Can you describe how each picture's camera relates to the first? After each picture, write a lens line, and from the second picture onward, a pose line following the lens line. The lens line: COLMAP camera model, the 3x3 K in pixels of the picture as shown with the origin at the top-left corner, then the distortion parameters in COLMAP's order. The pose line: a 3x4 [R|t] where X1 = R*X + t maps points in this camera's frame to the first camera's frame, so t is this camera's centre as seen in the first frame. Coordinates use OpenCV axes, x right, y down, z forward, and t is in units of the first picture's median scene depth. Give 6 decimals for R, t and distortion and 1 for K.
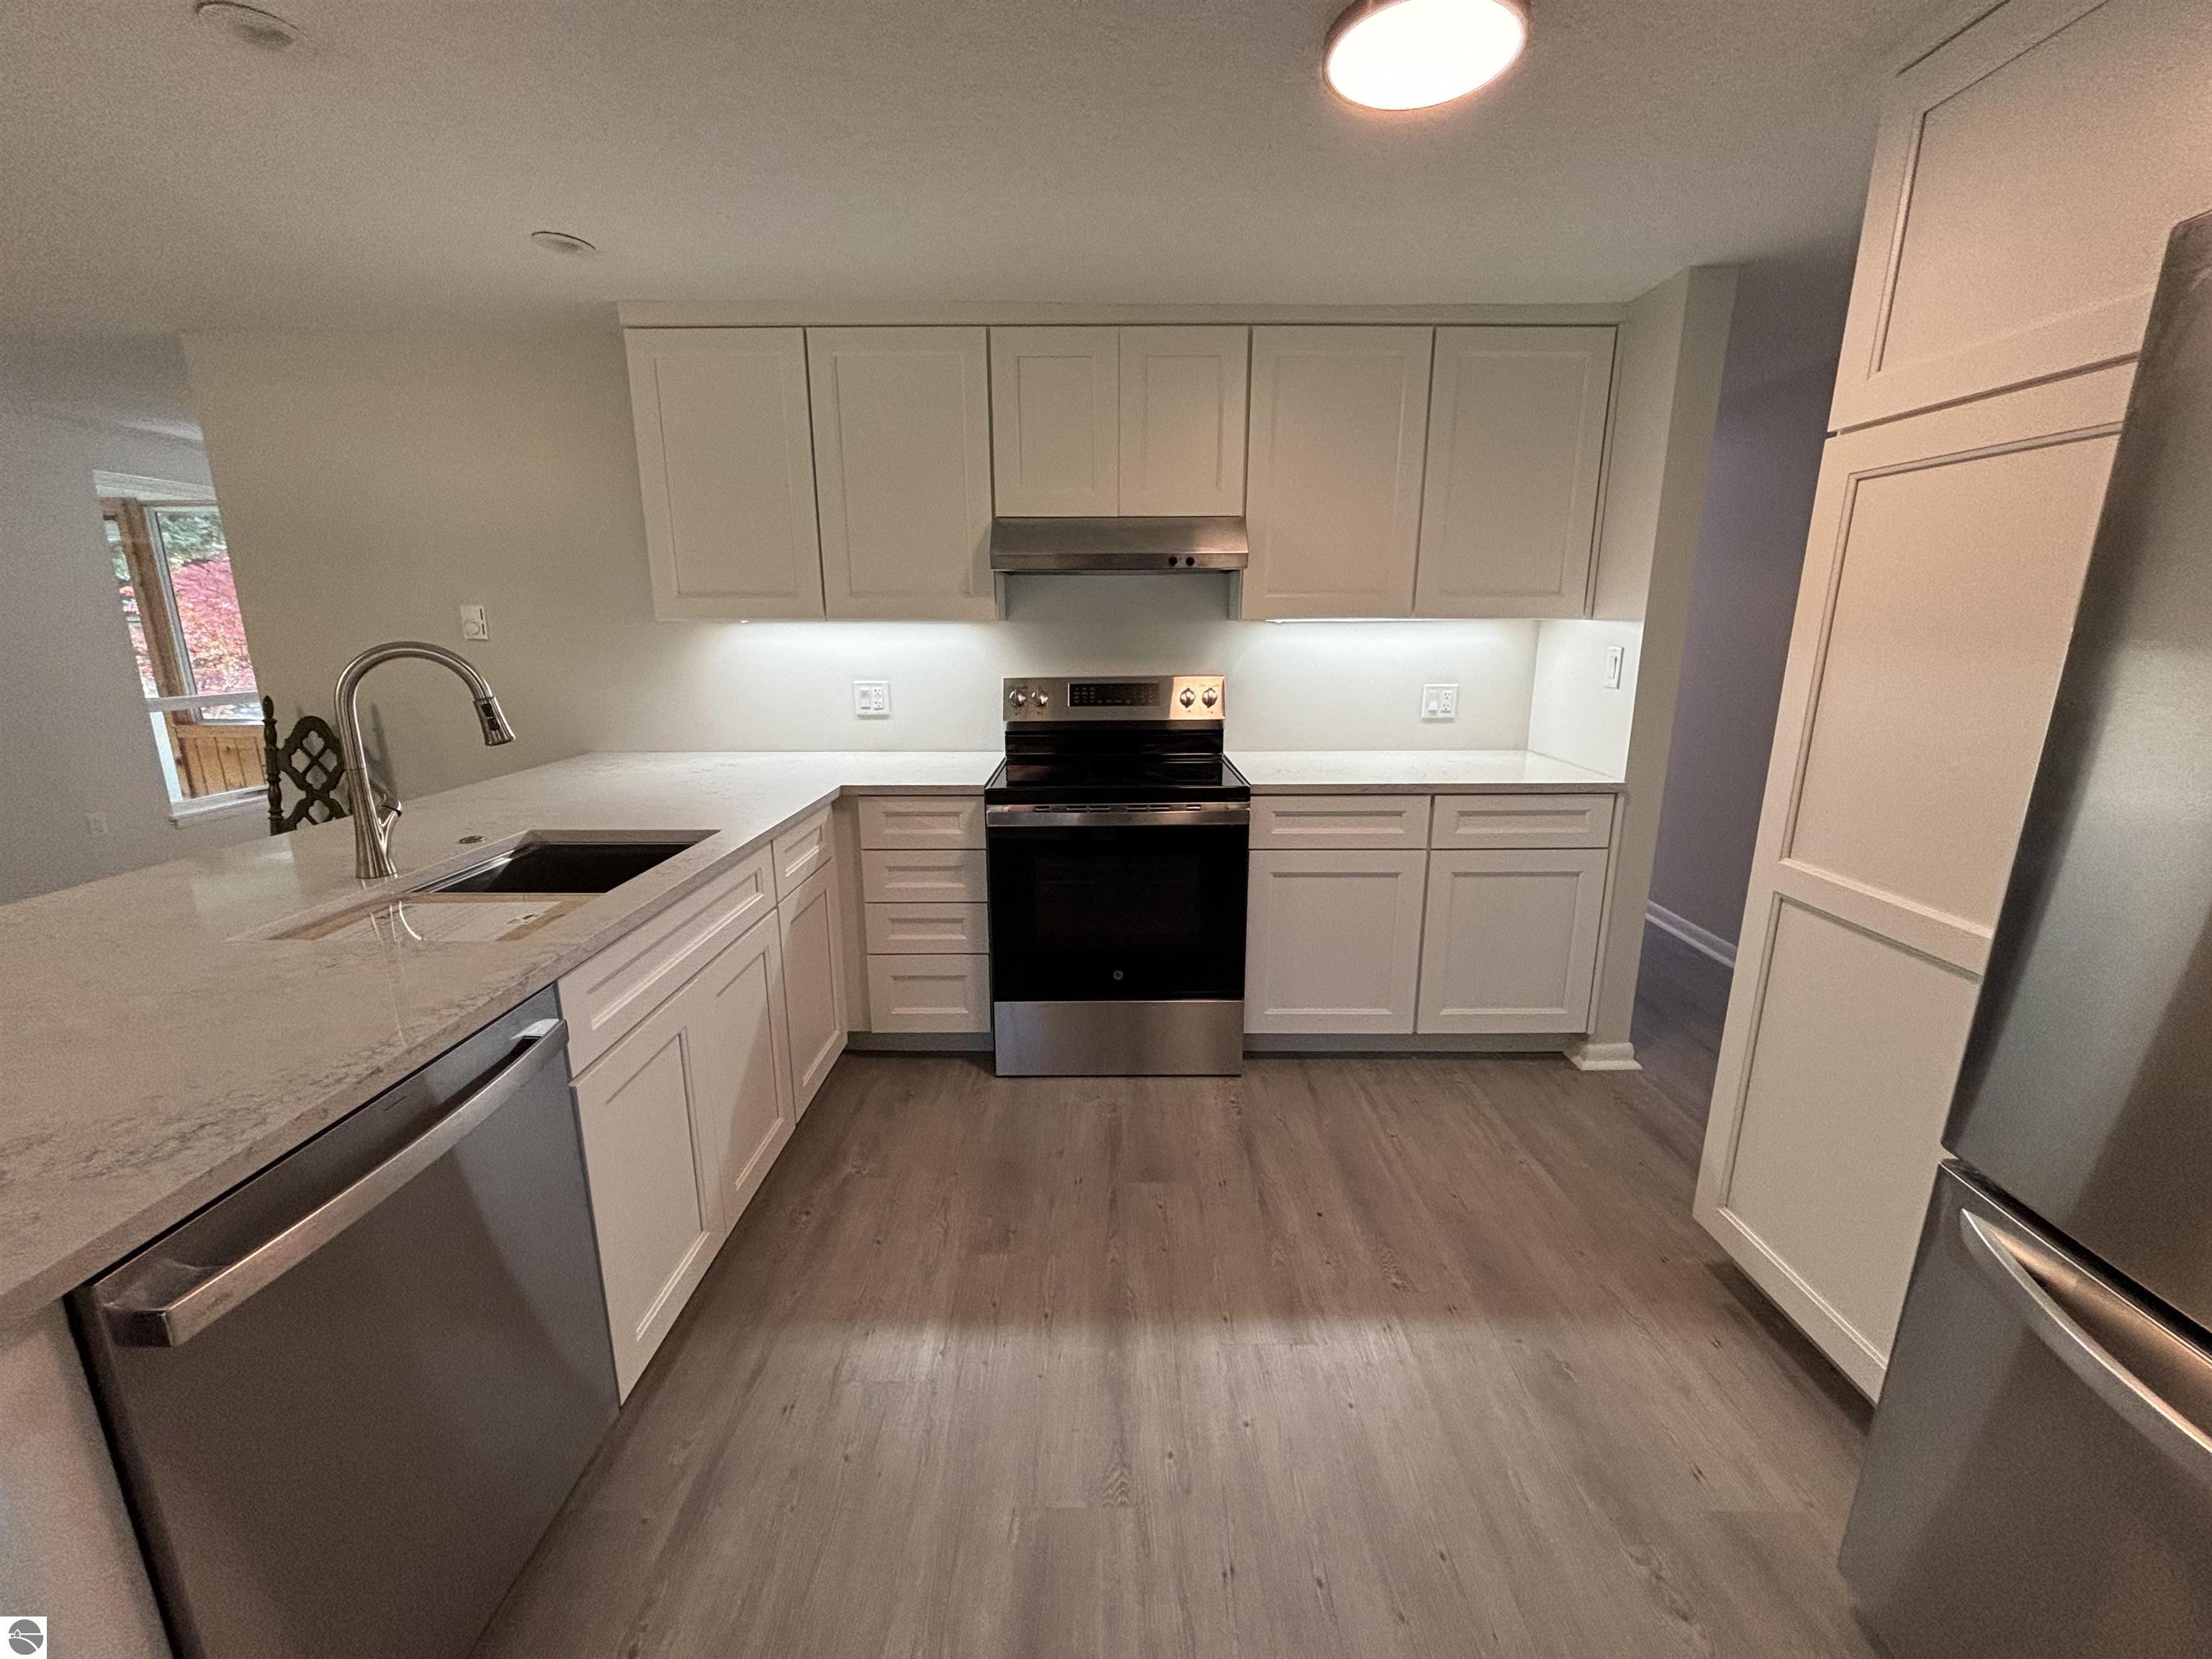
lens RADIAL K [[897.8, 0, 1099.6], [0, 897.8, 823.6], [0, 0, 1]] dist [-0.000110, -0.000432]
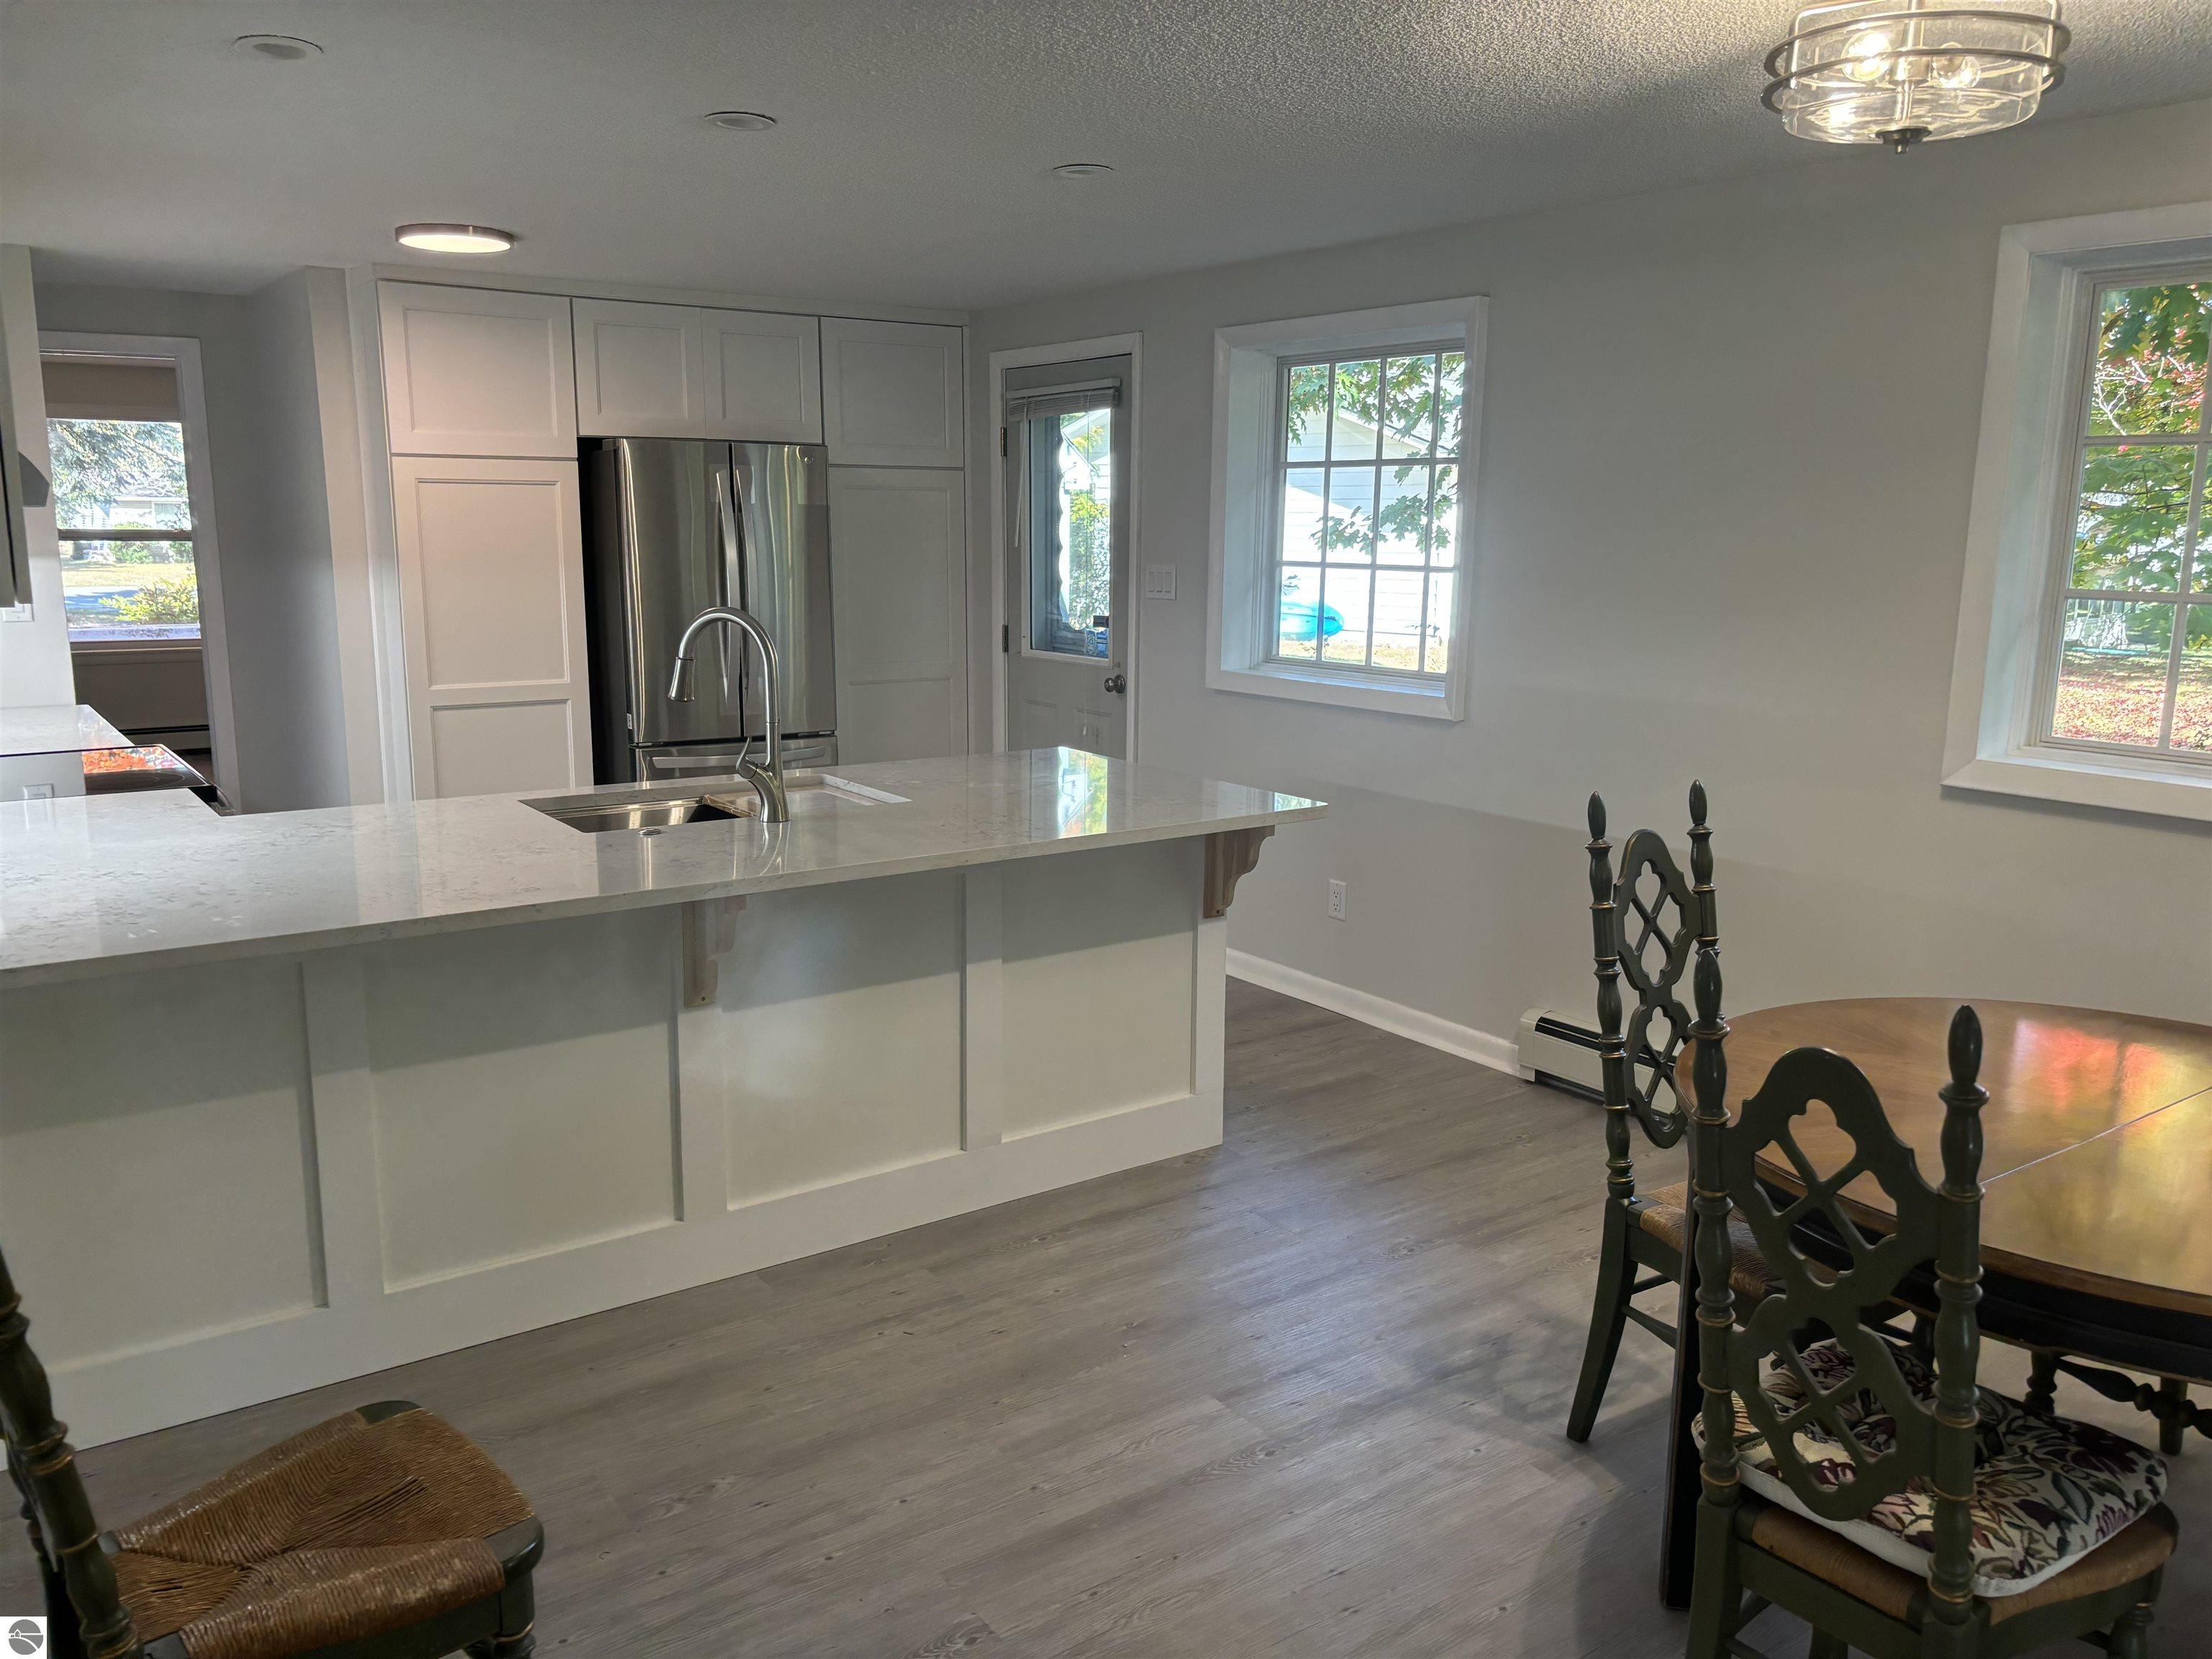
lens RADIAL K [[1659.7, 0, 1098.1], [0, 1659.7, 839.0], [0, 0, 1]] dist [0.073680, -0.070244]
pose [[-0.586126, -0.159231, 0.794419, -1.693077], [0.172787, 0.933377, 0.314567, -0.309751], [-0.791581, 0.321641, -0.519564, 1.115927]]
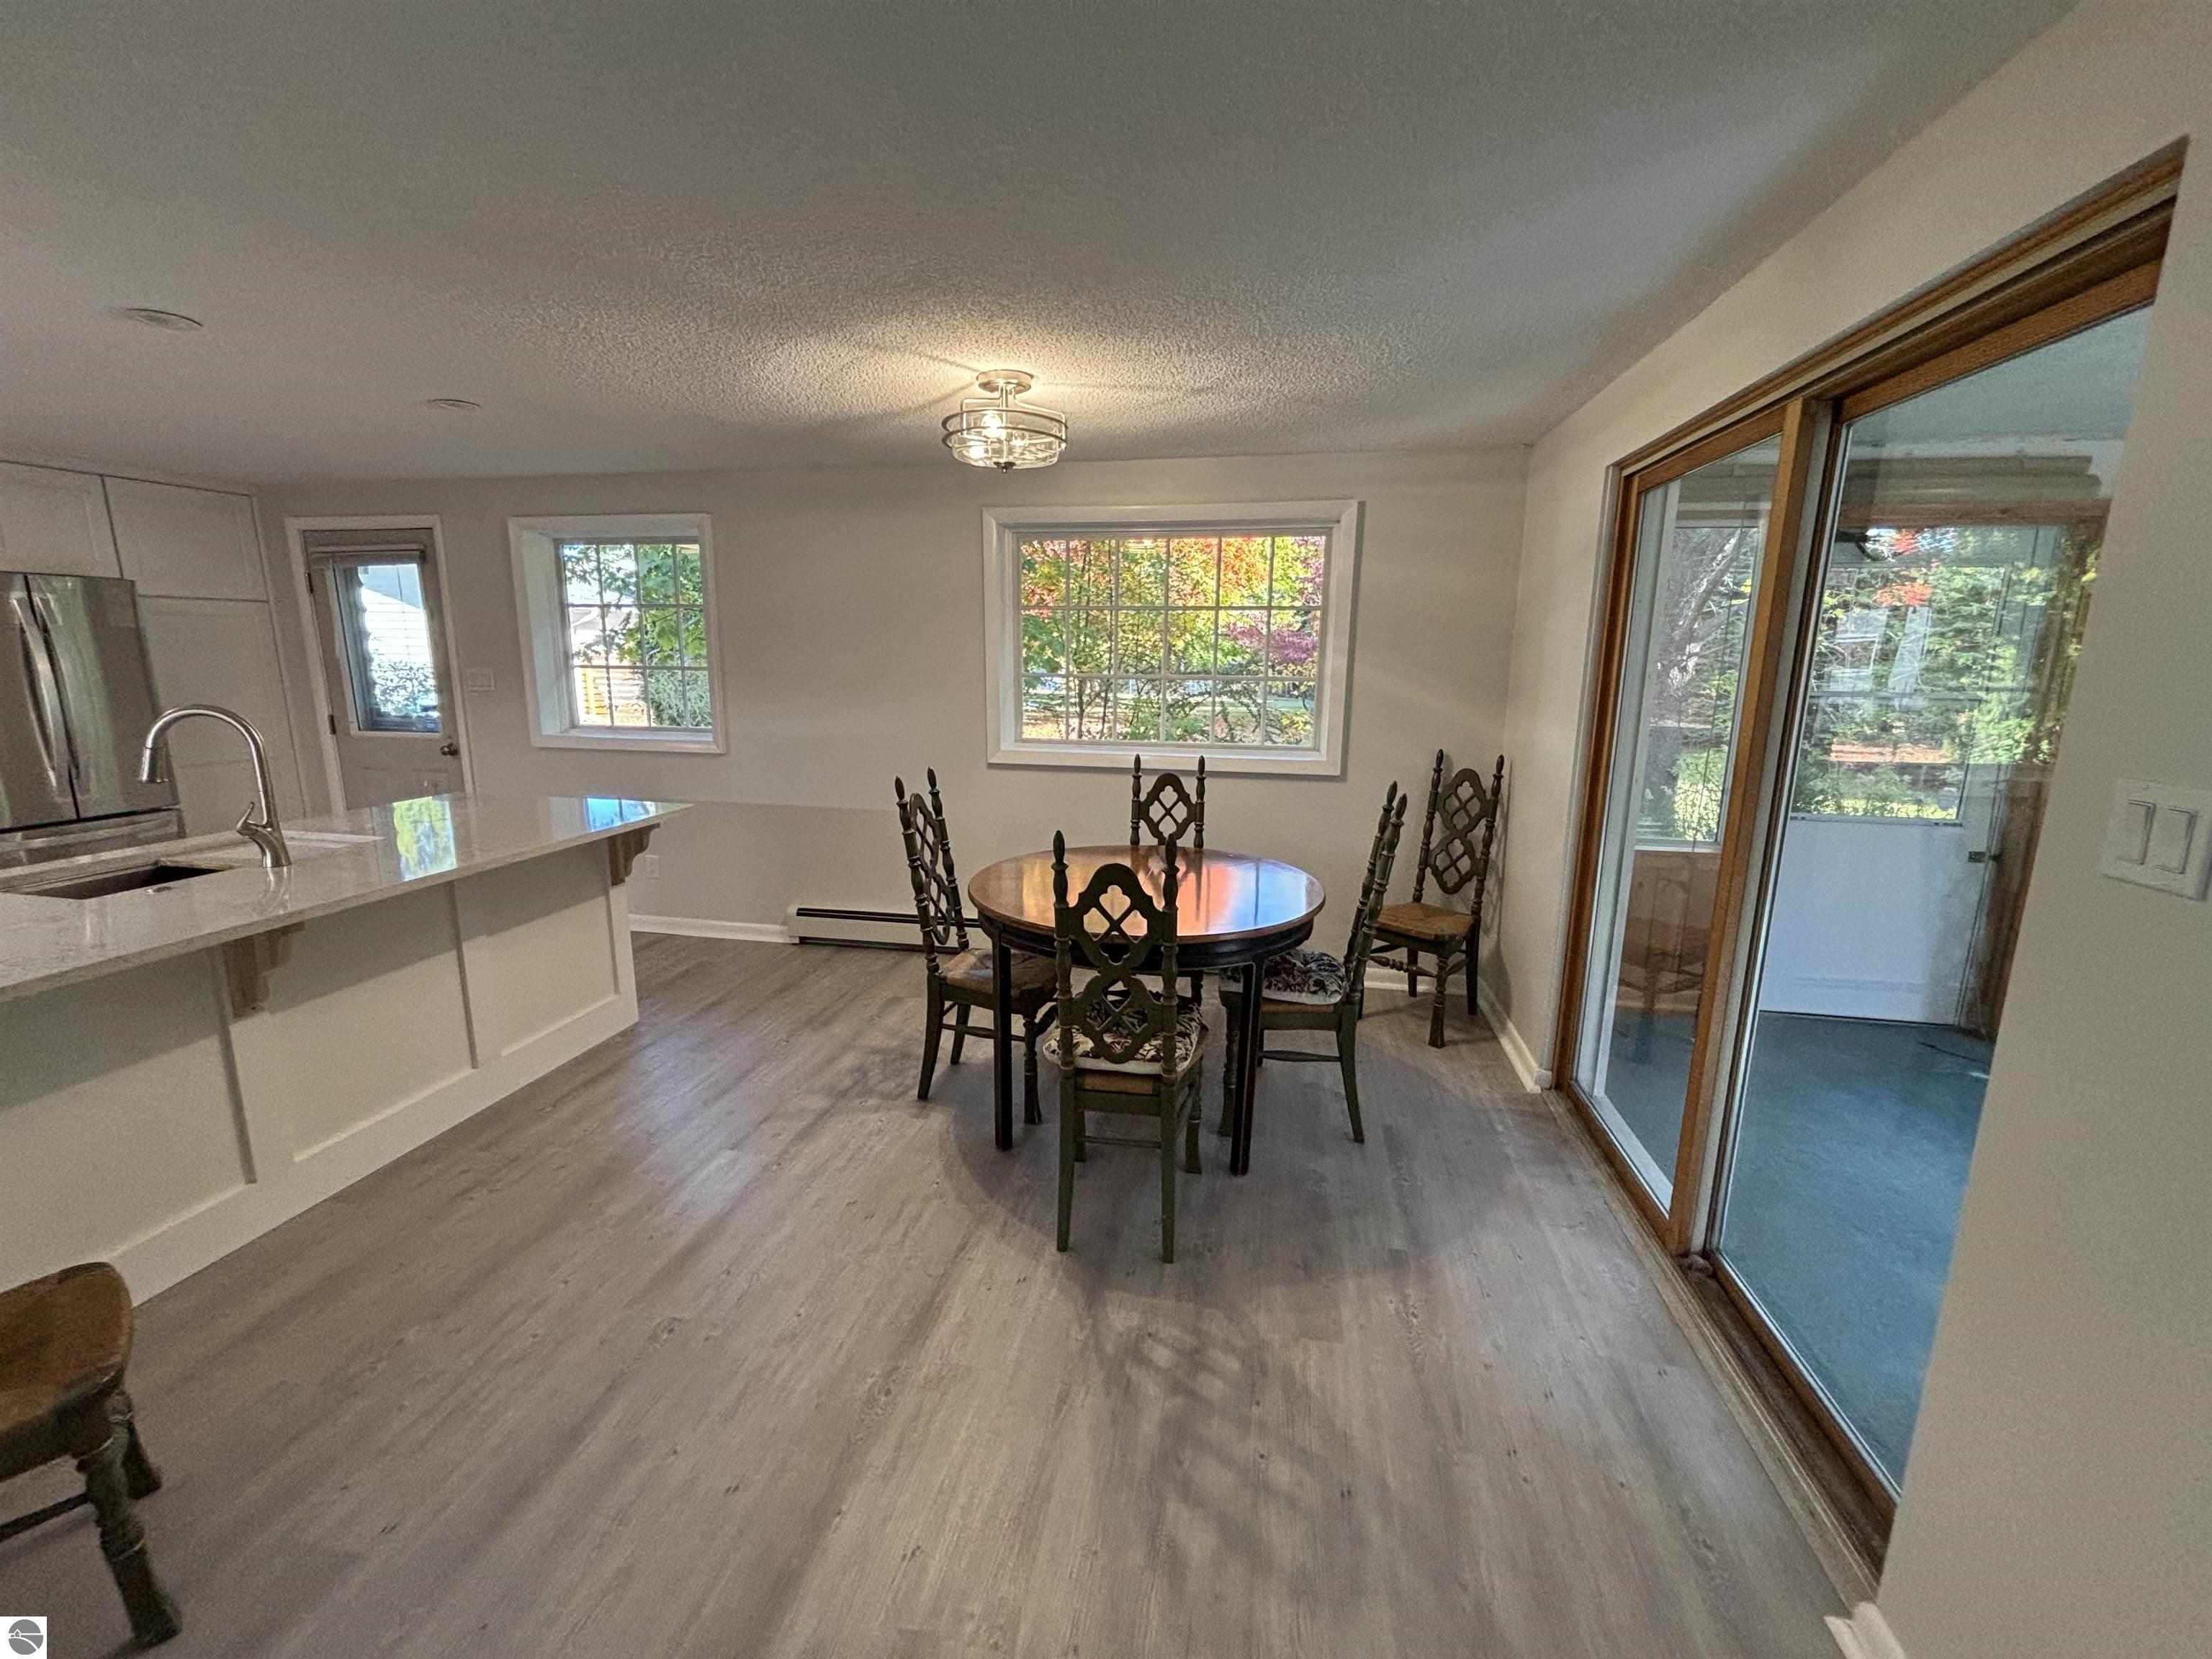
lens RADIAL K [[897.8, 0, 1099.6], [0, 897.8, 823.6], [0, 0, 1]] dist [-0.000110, -0.000432]
pose [[-0.980910, -0.045585, 0.189045, -1.511459], [0.035208, 0.914439, 0.403190, -0.338006], [-0.191249, 0.402149, -0.895377, 1.278480]]
